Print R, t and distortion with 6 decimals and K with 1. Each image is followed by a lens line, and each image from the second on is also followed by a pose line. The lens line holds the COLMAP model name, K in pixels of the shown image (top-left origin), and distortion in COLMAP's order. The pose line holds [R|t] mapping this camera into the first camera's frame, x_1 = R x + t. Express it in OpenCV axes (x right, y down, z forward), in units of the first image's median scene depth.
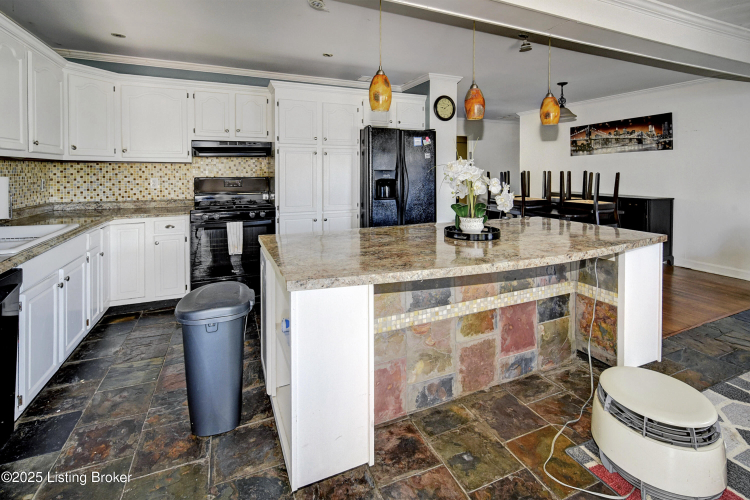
lens RADIAL K [[350.4, 0, 376.7], [0, 350.4, 175.3], [0, 0, 1]] dist [0.012483, -0.011433]
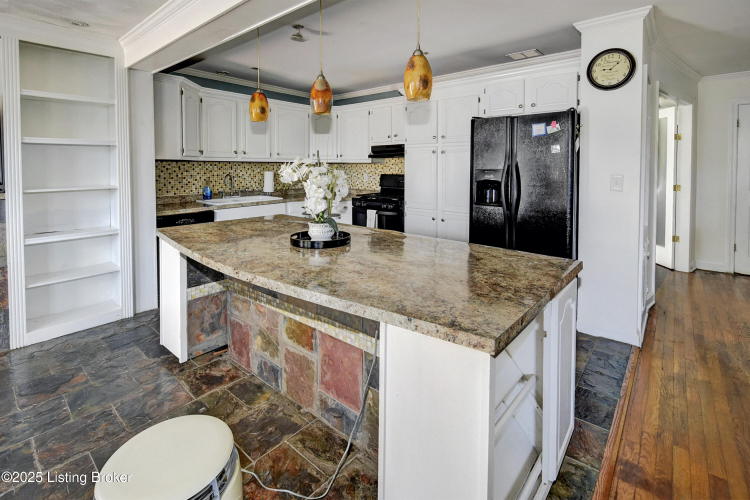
lens RADIAL K [[350.4, 0, 376.7], [0, 350.4, 175.3], [0, 0, 1]] dist [0.012483, -0.011433]
pose [[0.440457, 0.021858, -0.897507, 0.589124], [-0.014551, 0.999746, 0.017207, -0.010447], [0.897656, 0.005481, 0.440663, 0.373089]]
